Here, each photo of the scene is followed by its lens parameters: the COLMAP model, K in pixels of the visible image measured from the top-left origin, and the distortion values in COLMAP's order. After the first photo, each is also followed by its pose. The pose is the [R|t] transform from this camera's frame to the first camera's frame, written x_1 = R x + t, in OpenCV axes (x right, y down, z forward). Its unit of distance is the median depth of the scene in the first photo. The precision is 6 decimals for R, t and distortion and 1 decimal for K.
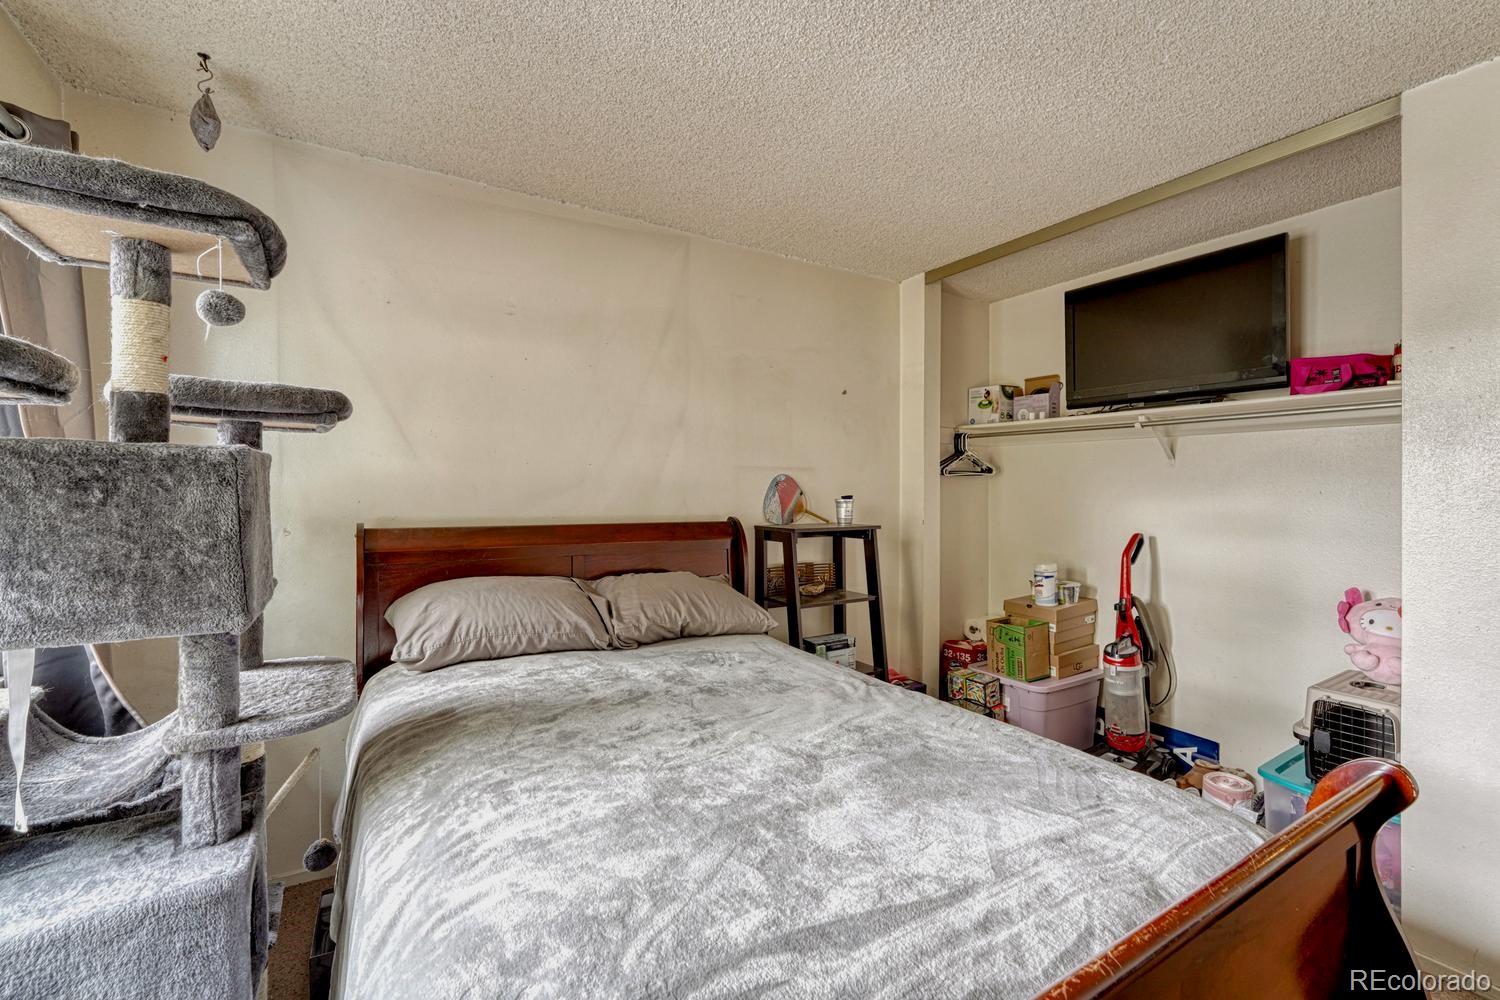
lens RADIAL K [[635.2, 0, 742.8], [0, 635.2, 485.4], [0, 0, 1]] dist [-0.001891, -0.000166]
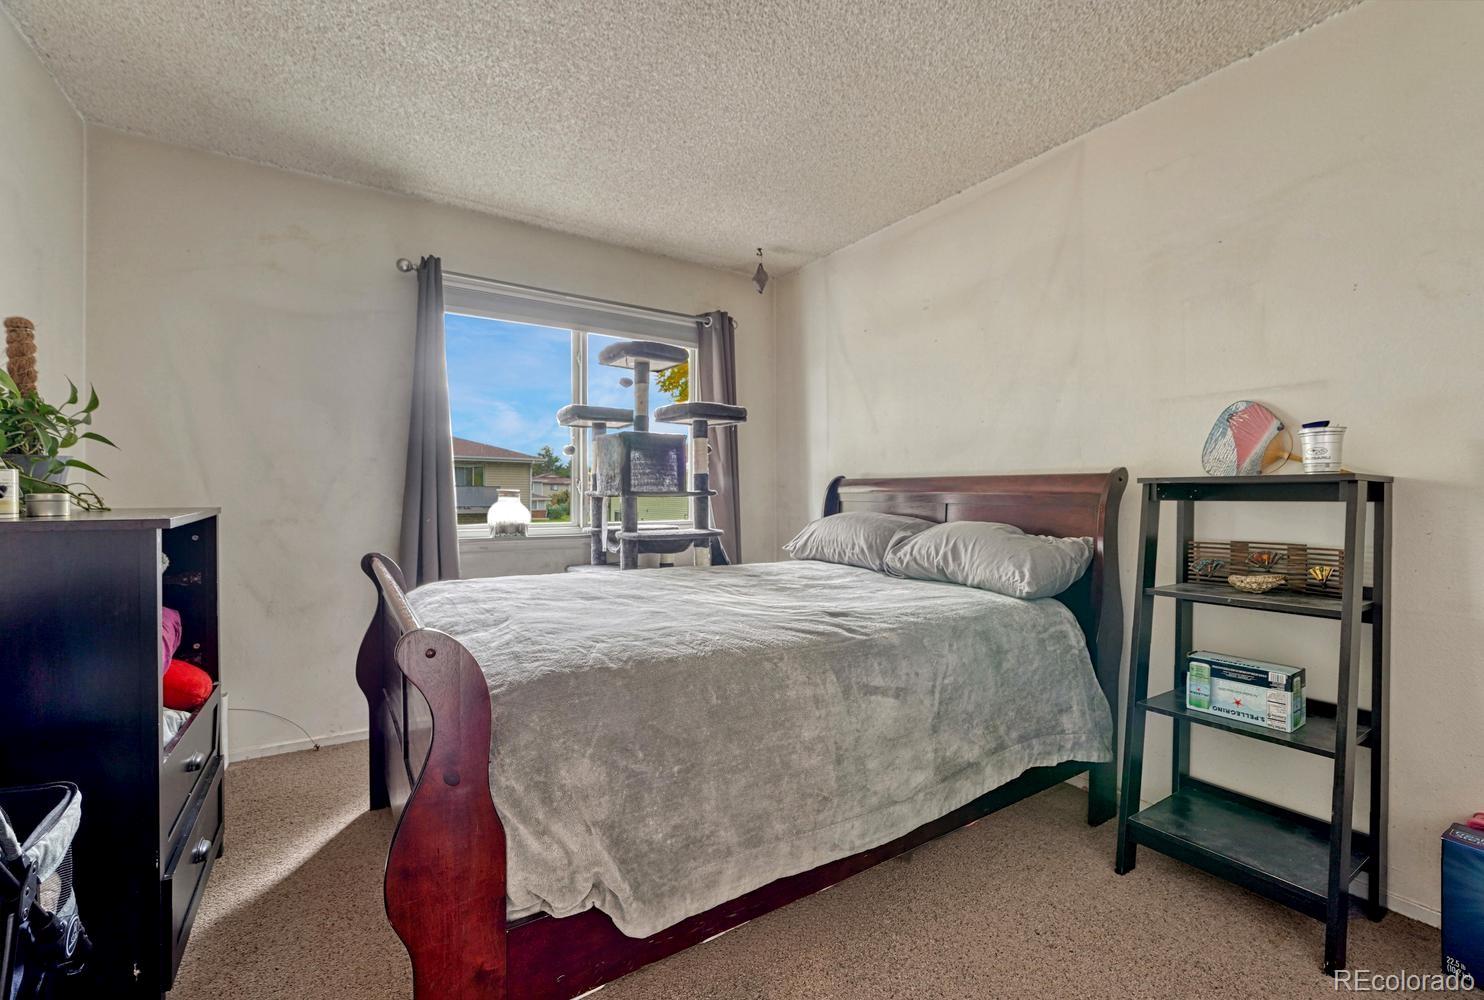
lens RADIAL K [[650.9, 0, 745.9], [0, 650.9, 517.4], [0, 0, 1]] dist [0.001465, 0.000238]
pose [[0.027252, 0.025237, -0.999310, 0.756178], [-0.000422, 0.999681, 0.025235, 0.089549], [0.999628, -0.000266, 0.027254, 0.525627]]
